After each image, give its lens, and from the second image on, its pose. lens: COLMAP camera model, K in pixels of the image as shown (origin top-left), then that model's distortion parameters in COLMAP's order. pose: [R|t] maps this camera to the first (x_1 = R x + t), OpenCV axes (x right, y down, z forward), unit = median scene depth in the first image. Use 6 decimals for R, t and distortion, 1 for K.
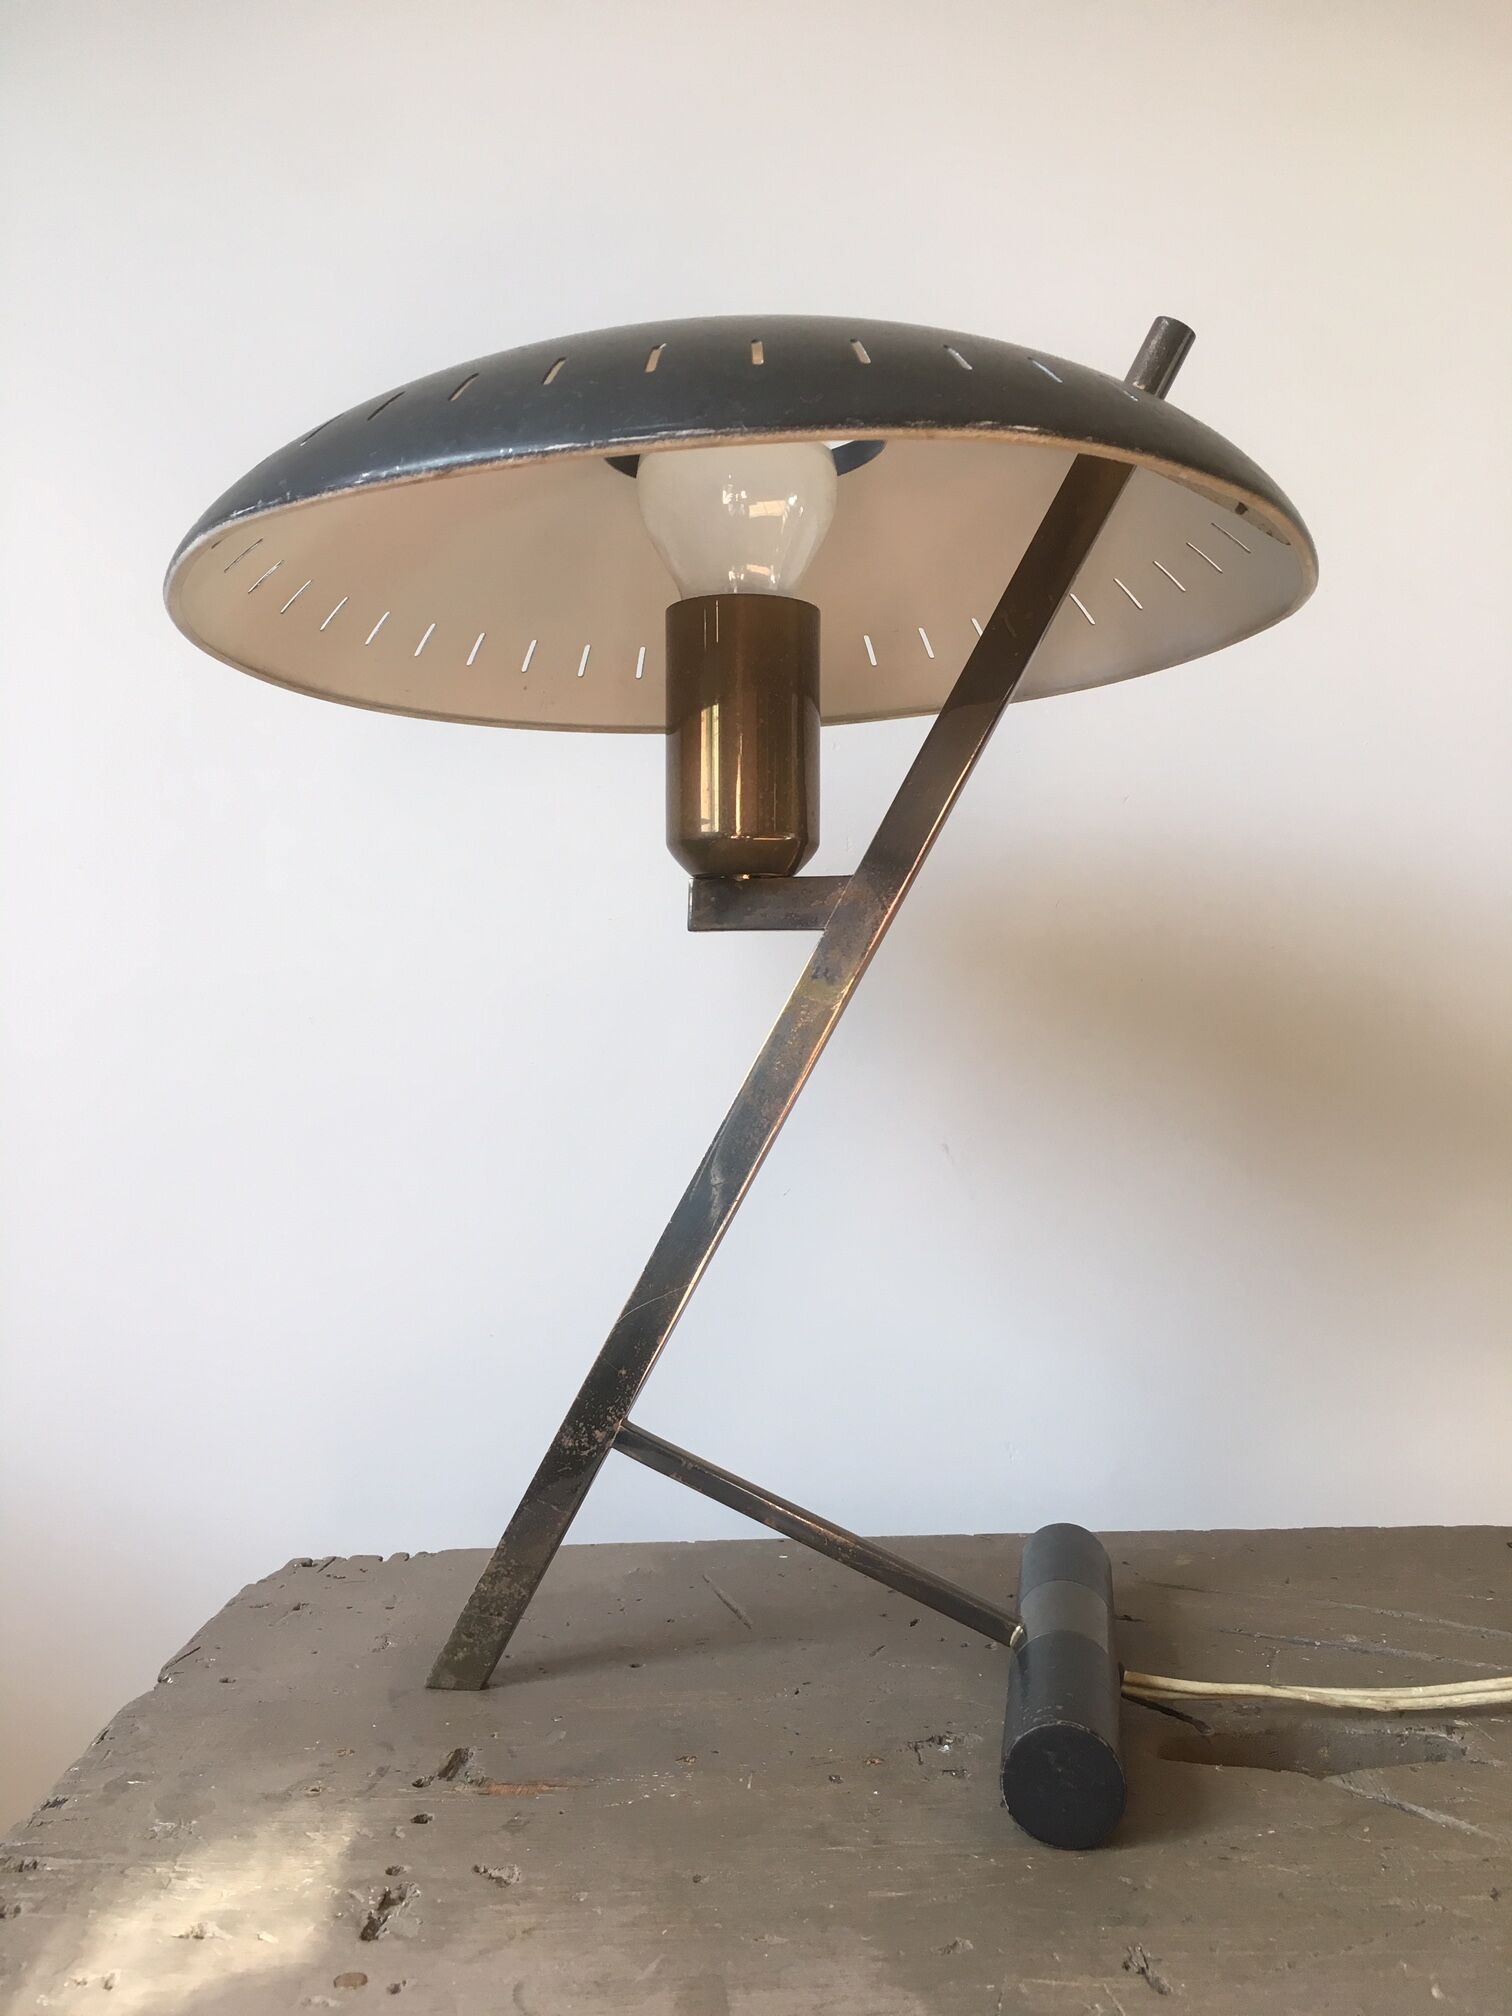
lens RADIAL K [[1746.7, 0, 761.0], [0, 1746.7, 1005.7], [0, 0, 1]] dist [-0.042786, -0.043531]
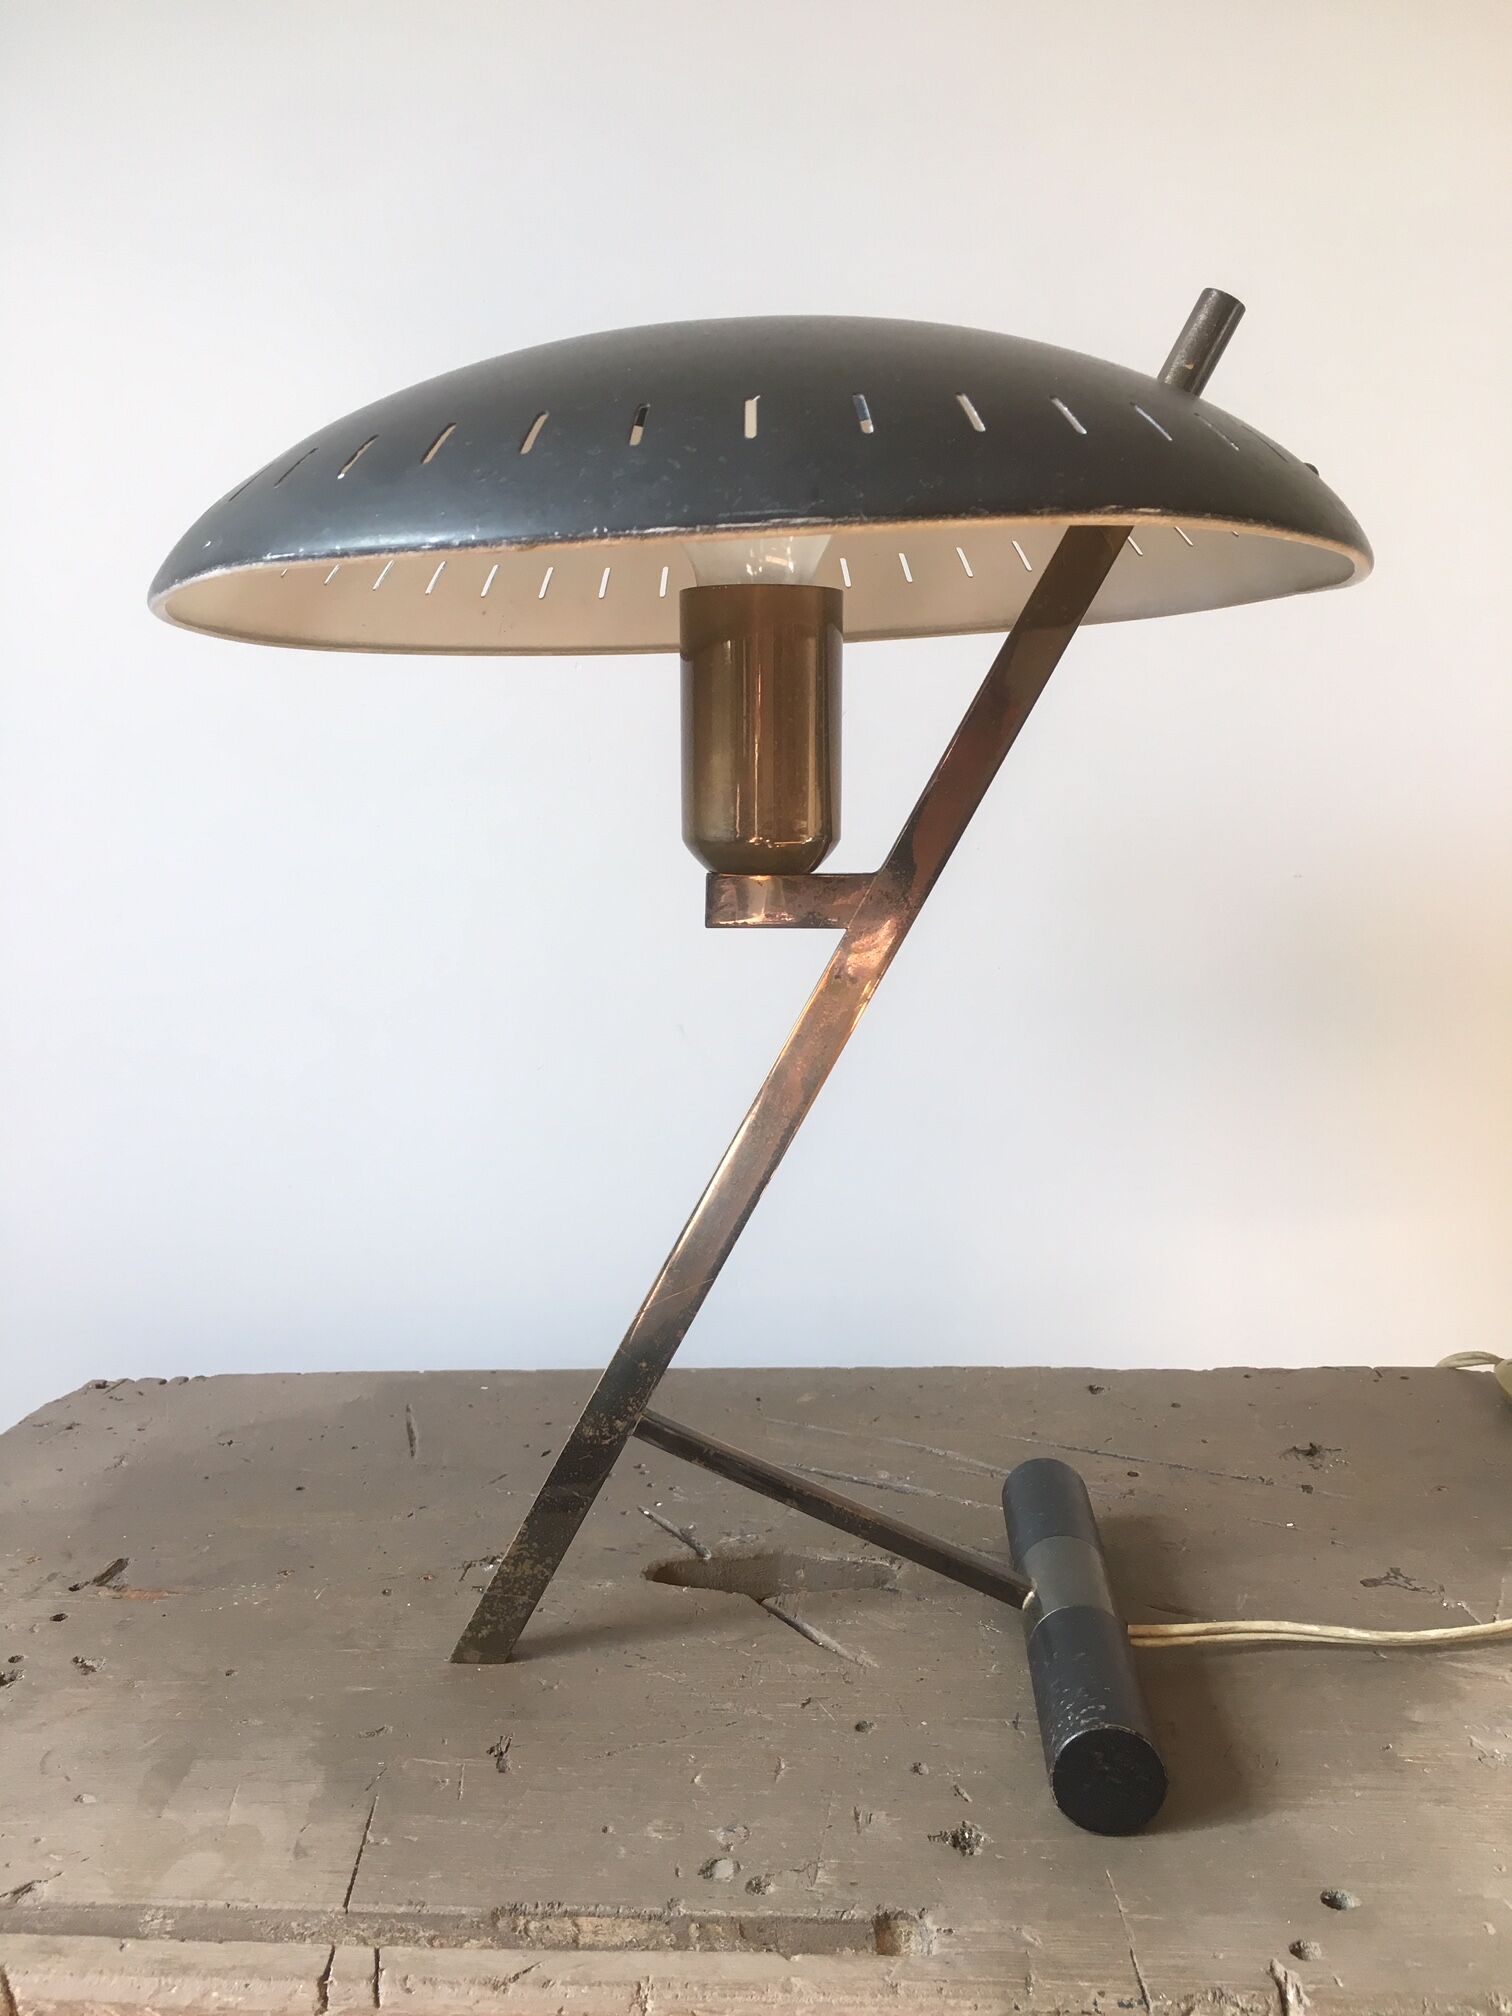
lens RADIAL K [[1746.7, 0, 751.9], [0, 1746.7, 1008.4], [0, 0, 1]] dist [-0.042786, -0.043531]
pose [[0.994739, -0.017721, 0.100899, -0.115407], [0.001916, 0.987970, 0.154632, -0.149334], [-0.102425, -0.153626, 0.982806, 0.035596]]
